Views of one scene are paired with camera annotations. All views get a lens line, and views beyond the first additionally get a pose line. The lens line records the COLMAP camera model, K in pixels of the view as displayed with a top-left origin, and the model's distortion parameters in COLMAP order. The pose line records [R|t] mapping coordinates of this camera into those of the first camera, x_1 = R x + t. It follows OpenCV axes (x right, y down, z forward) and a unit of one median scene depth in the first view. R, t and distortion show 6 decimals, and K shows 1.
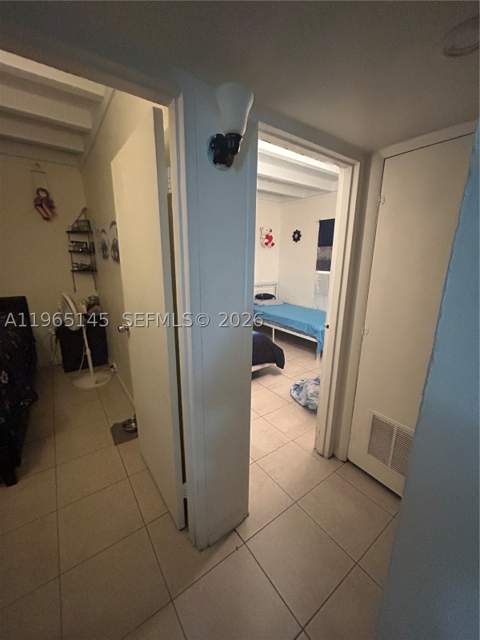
lens RADIAL K [[255.7, 0, 236.8], [0, 255.7, 321.8], [0, 0, 1]] dist [-0.001931, 0.000016]
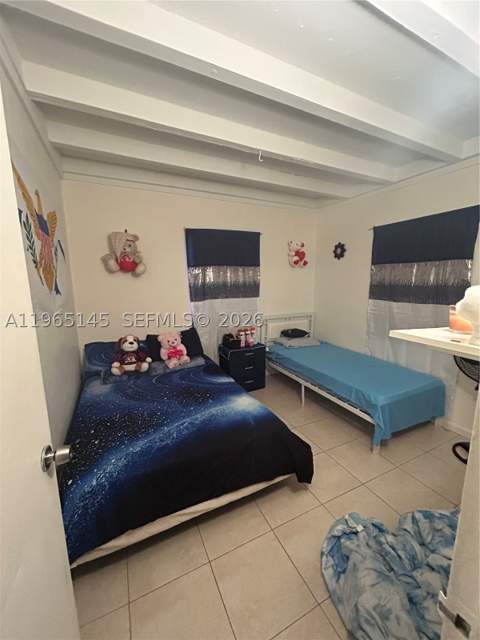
lens RADIAL K [[255.7, 0, 238.2], [0, 255.7, 321.0], [0, 0, 1]] dist [-0.001931, 0.000016]
pose [[0.986781, 0.014798, -0.161383, 0.073359], [-0.027675, 0.996582, -0.077839, -0.076593], [0.159679, 0.081276, 0.983817, 0.266919]]
